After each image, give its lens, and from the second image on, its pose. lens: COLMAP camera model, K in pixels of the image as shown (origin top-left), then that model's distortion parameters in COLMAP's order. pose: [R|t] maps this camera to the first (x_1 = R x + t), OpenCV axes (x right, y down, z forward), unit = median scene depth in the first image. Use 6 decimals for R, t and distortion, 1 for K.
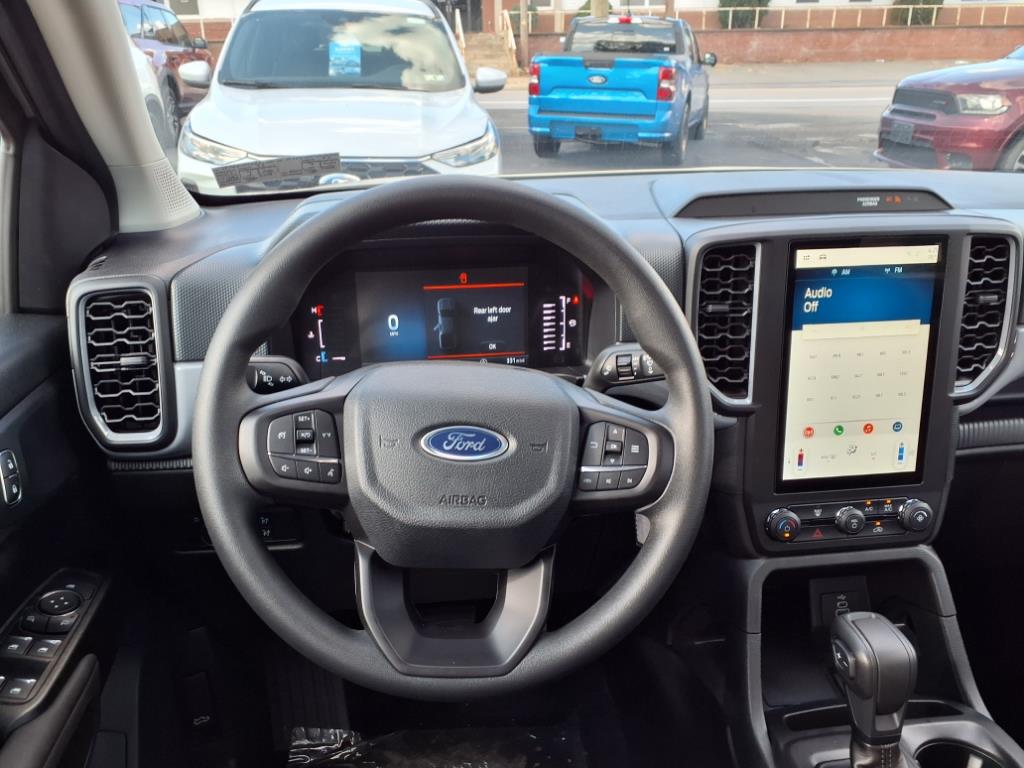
lens RADIAL K [[848.7, 0, 484.2], [0, 848.7, 382.9], [0, 0, 1]] dist [0.011647, -0.002392]
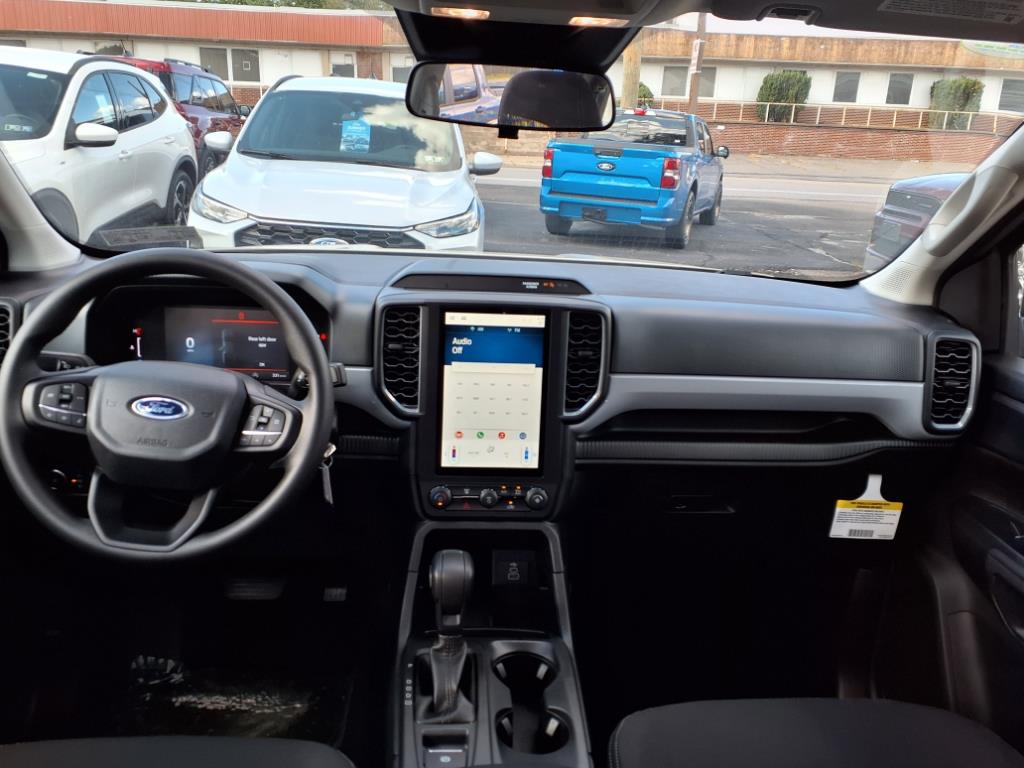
lens RADIAL K [[833.1, 0, 512.0], [0, 833.1, 384.0], [0, 0, 1]] dist [0.119597, -0.207447]
pose [[0.997326, 0.067683, -0.027582, 0.492765], [-0.069547, 0.994873, -0.073419, 0.068103], [0.022472, 0.075141, 0.996920, -0.444642]]
